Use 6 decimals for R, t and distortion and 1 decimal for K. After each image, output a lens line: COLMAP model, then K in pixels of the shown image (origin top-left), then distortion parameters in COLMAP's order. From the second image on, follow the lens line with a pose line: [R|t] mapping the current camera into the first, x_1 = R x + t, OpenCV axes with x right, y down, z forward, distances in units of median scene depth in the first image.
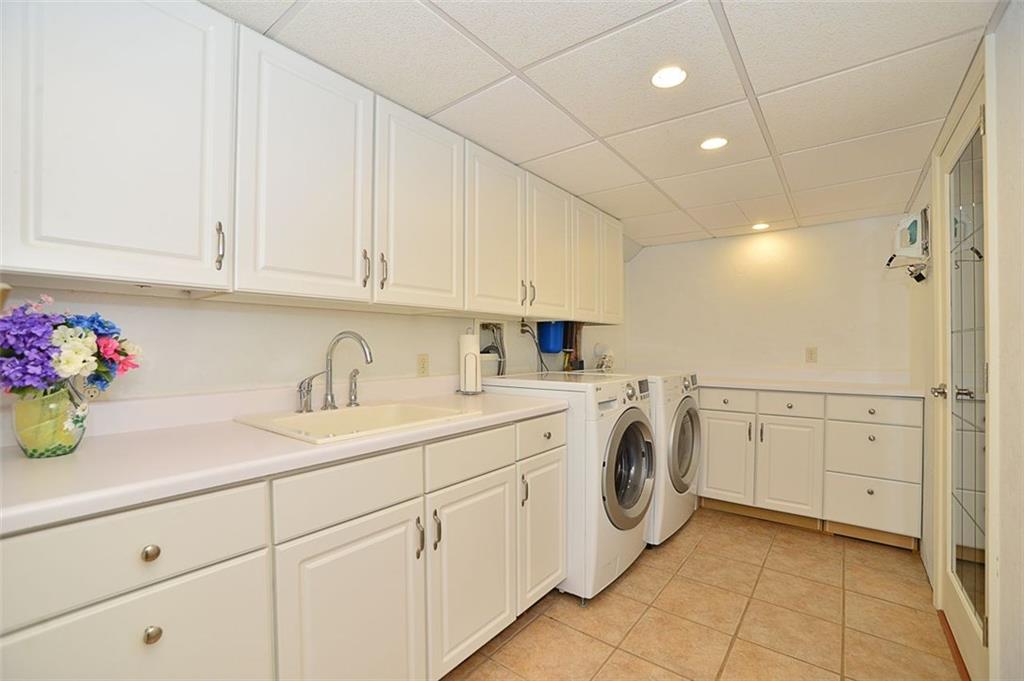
lens RADIAL K [[439.7, 0, 508.8], [0, 439.7, 341.2], [0, 0, 1]] dist [-0.034726, 0.005767]
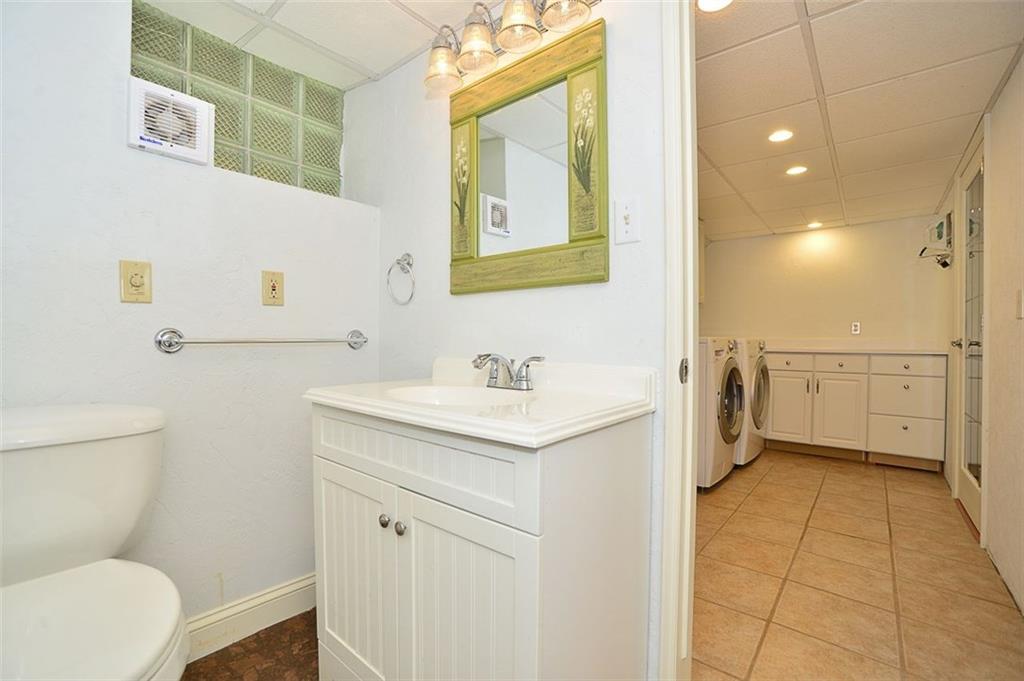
lens RADIAL K [[439.7, 0, 510.6], [0, 439.7, 339.9], [0, 0, 1]] dist [-0.034726, 0.005767]
pose [[0.999320, 0.001688, -0.036822, -0.337447], [-0.001198, 0.999911, 0.013319, 0.069376], [0.036841, -0.013266, 0.999233, -0.374954]]
